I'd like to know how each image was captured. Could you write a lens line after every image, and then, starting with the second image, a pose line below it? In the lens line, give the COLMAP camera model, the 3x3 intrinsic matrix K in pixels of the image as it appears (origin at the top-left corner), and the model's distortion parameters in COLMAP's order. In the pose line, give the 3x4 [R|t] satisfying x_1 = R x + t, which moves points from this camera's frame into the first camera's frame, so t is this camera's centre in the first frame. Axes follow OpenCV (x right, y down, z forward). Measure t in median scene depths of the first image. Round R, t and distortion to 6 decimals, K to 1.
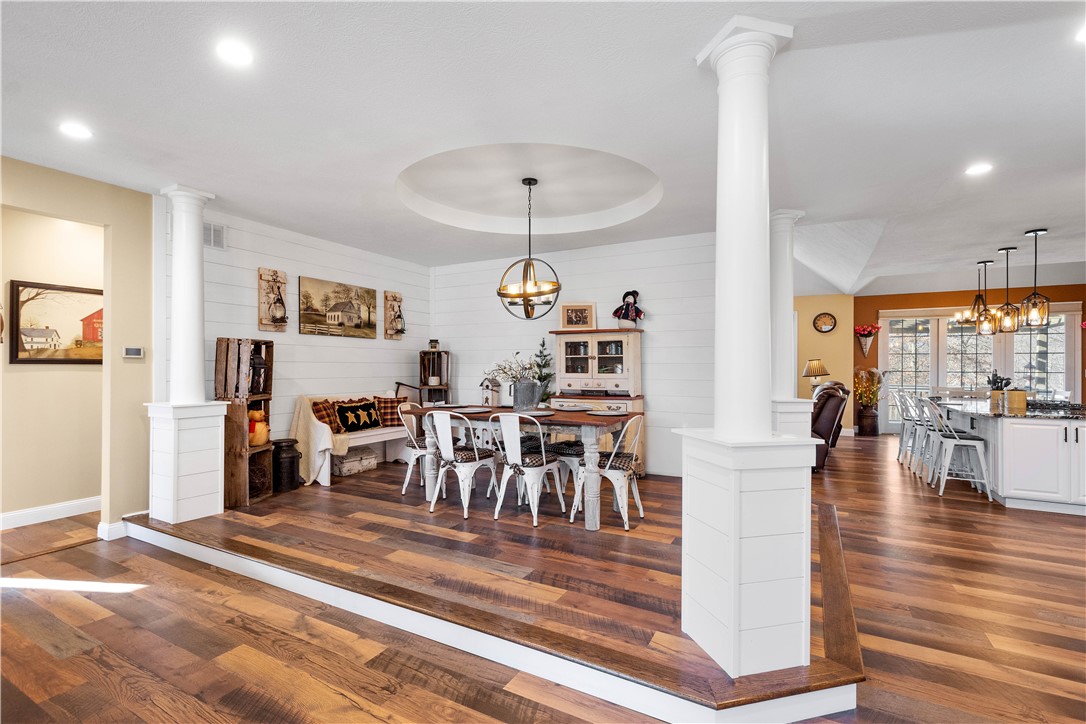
lens RADIAL K [[488.7, 0, 543.6], [0, 488.7, 367.6], [0, 0, 1]] dist [0.011131, -0.001249]
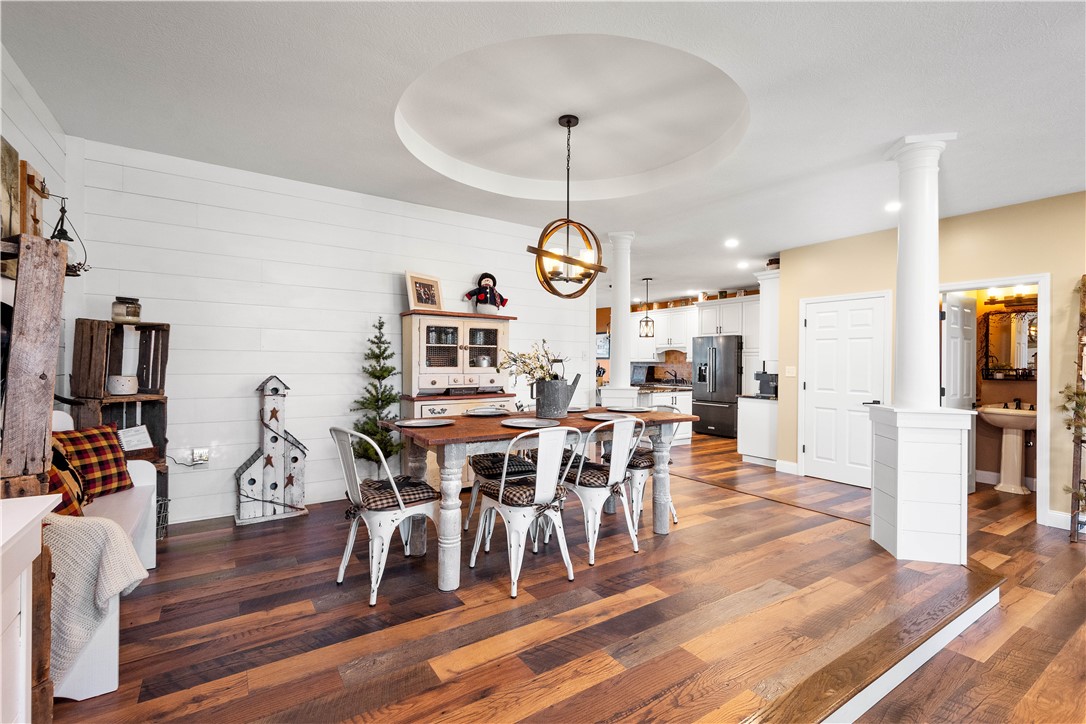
lens RADIAL K [[488.0, 0, 539.0], [0, 488.0, 365.3], [0, 0, 1]] dist [0.007795, -0.000812]
pose [[0.463694, -0.001644, 0.885994, -0.566779], [-0.007082, 0.999959, 0.005562, 0.003545], [-0.885967, -0.008854, 0.463664, 0.524415]]
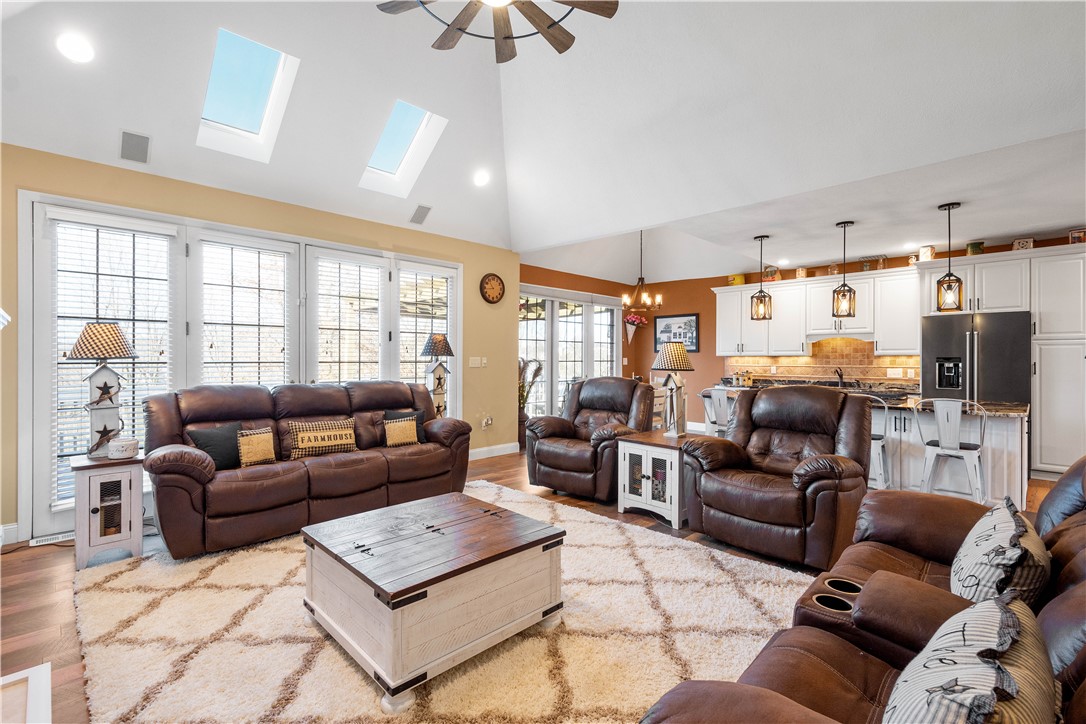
lens RADIAL K [[482.0, 0, 543.0], [0, 482.0, 362.0], [0, 0, 1]] dist [-0.000283, -0.000236]
pose [[0.282145, -0.010413, 0.959315, -0.058494], [-0.001227, 0.999936, 0.011215, 0.002184], [-0.959371, -0.004342, 0.282114, 1.353042]]
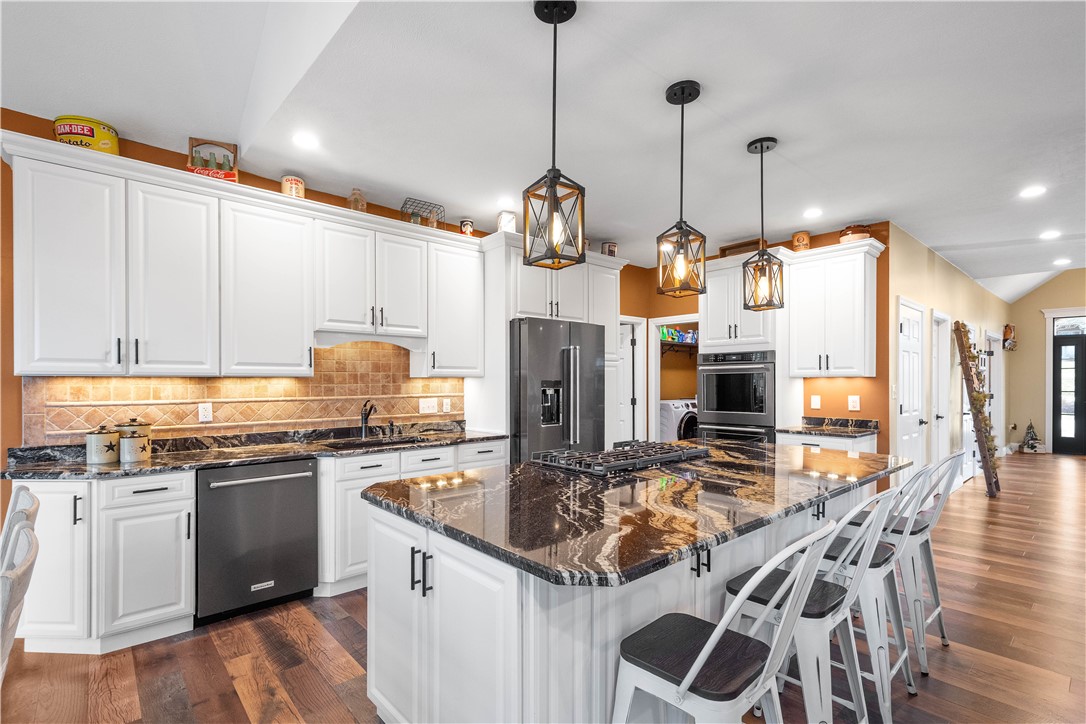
lens RADIAL K [[497.1, 0, 543.3], [0, 497.1, 378.2], [0, 0, 1]] dist [0.012595, -0.000570]
pose [[-0.944741, 0.001687, 0.327813, 1.001793], [-0.001073, 0.999965, -0.008237, 0.005865], [-0.327816, -0.008134, -0.944707, 1.532111]]
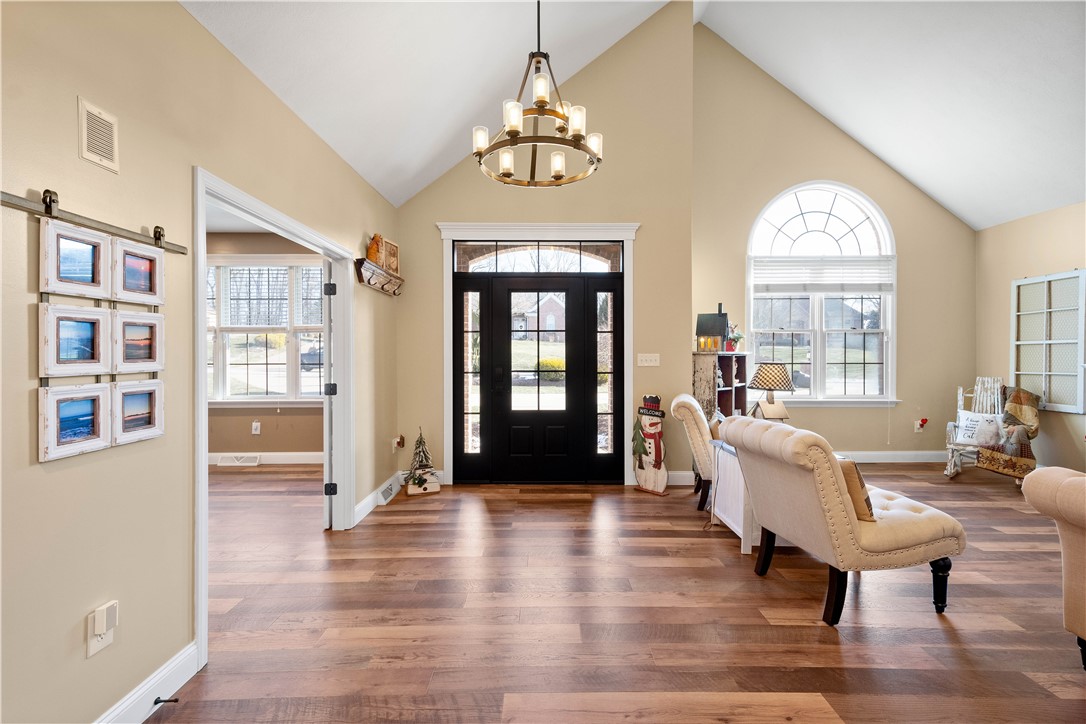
lens RADIAL K [[490.0, 0, 538.6], [0, 490.0, 358.1], [0, 0, 1]] dist [0.012159, -0.001723]
pose [[-0.878668, -0.001723, -0.477430, 0.218054], [-0.002346, 0.999997, 0.000709, 0.004163], [0.477427, 0.001743, -0.878670, 0.222455]]
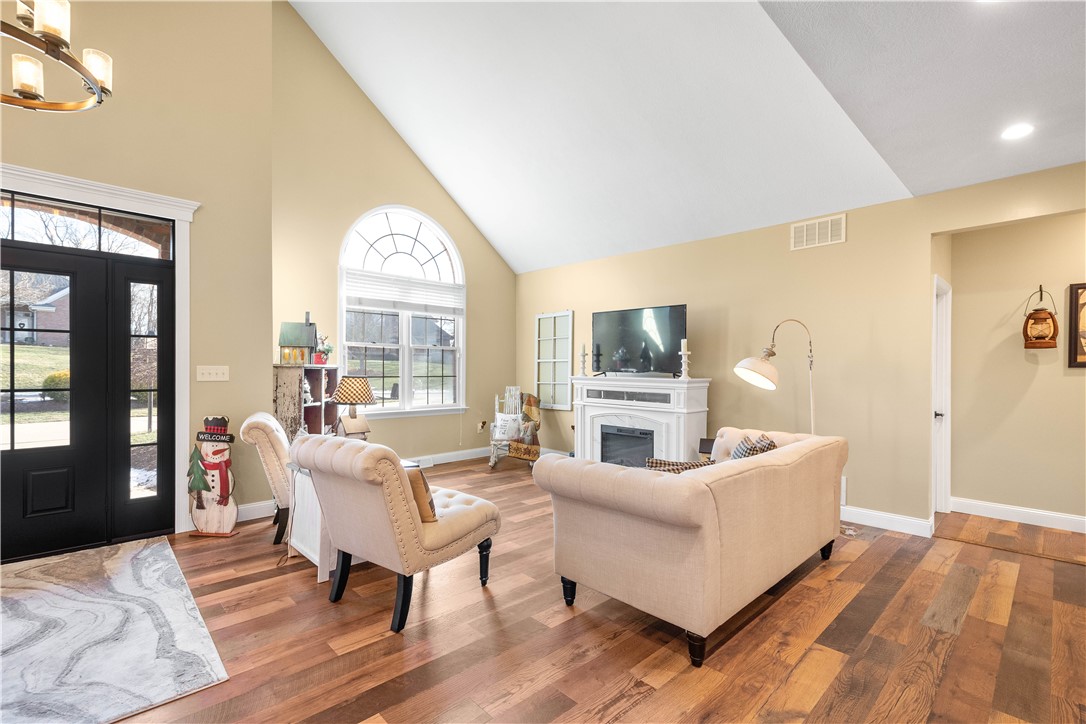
lens RADIAL K [[488.7, 0, 543.6], [0, 488.7, 367.6], [0, 0, 1]] dist [0.011131, -0.001249]
pose [[-0.299433, -0.011497, -0.954048, 0.165886], [-0.003197, 0.999934, -0.011047, 0.005655], [0.954112, -0.000258, -0.299450, 0.221162]]
